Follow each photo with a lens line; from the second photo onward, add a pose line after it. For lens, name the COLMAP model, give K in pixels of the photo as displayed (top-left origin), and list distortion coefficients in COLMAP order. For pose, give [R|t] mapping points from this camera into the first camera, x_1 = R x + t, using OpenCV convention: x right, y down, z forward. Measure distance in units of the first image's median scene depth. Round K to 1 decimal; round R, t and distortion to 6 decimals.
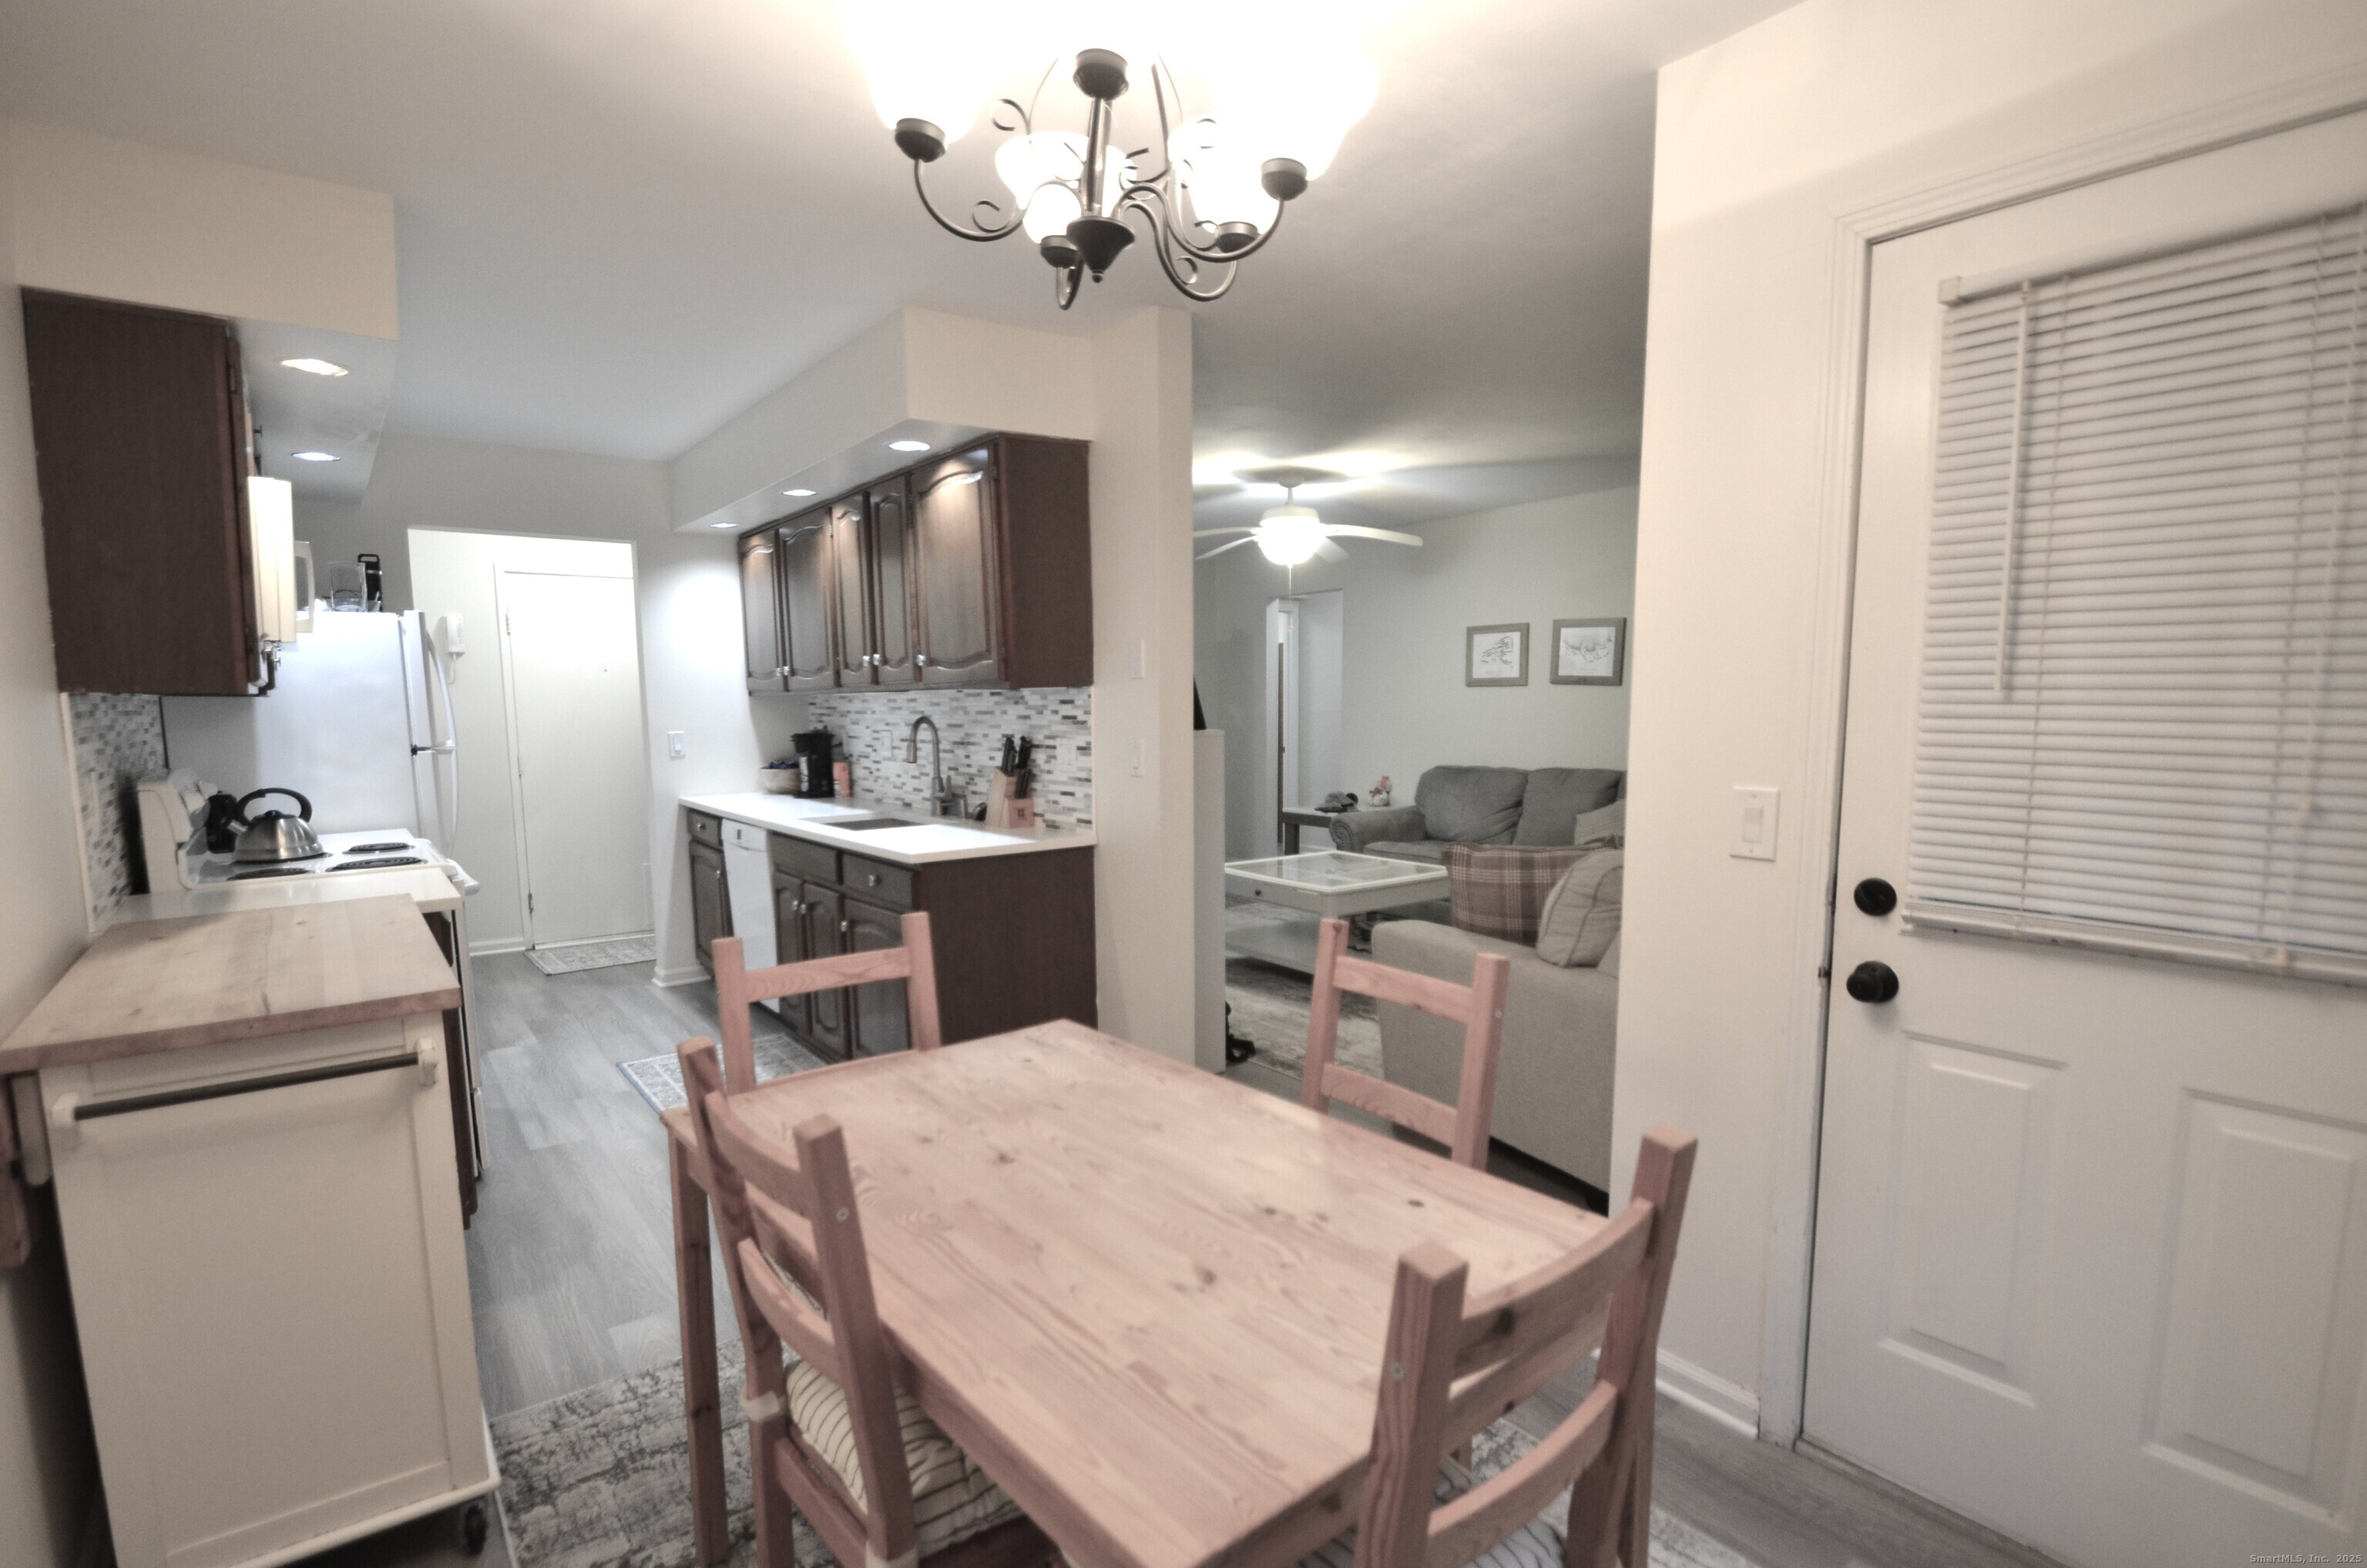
lens RADIAL K [[1142.9, 0, 1164.1], [0, 1142.9, 823.5], [0, 0, 1]] dist [0.000465, 0.000056]
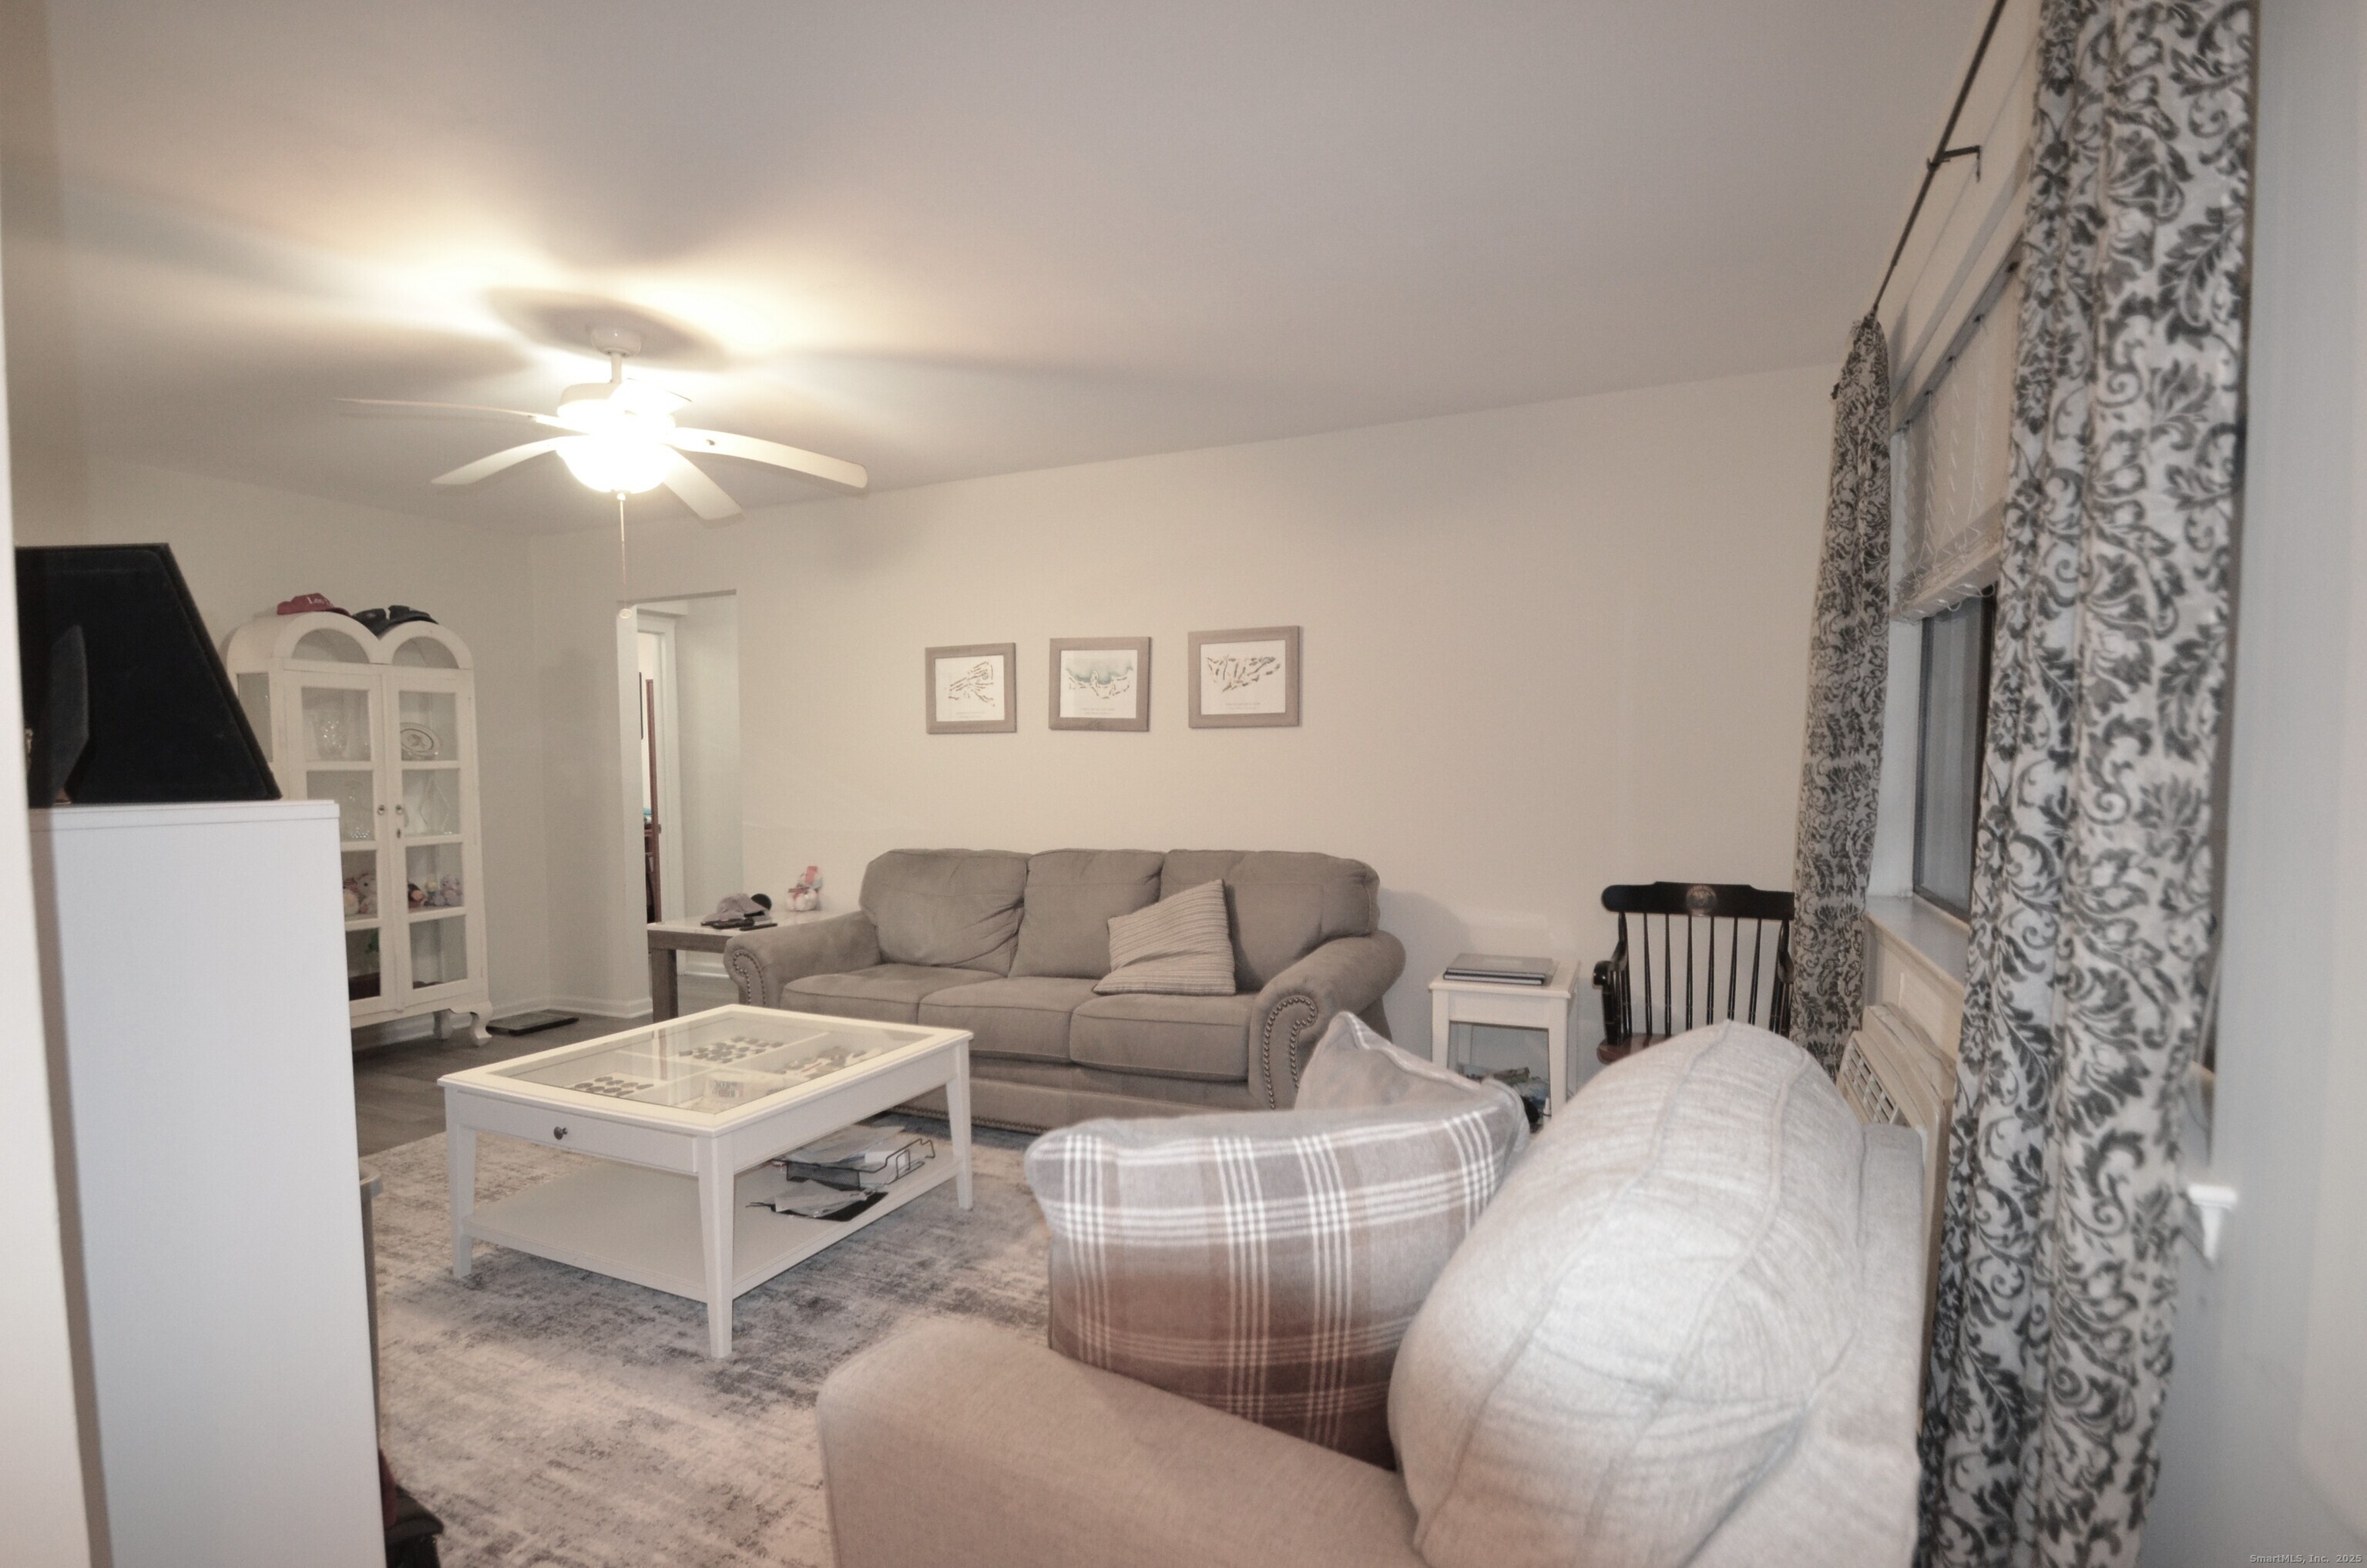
lens RADIAL K [[1142.9, 0, 1164.1], [0, 1142.9, 823.5], [0, 0, 1]] dist [0.000465, 0.000056]
pose [[0.878169, -0.023923, 0.477751, 0.061561], [0.052220, 0.997574, -0.046034, -0.028002], [-0.475491, 0.065374, 0.877288, 0.349122]]
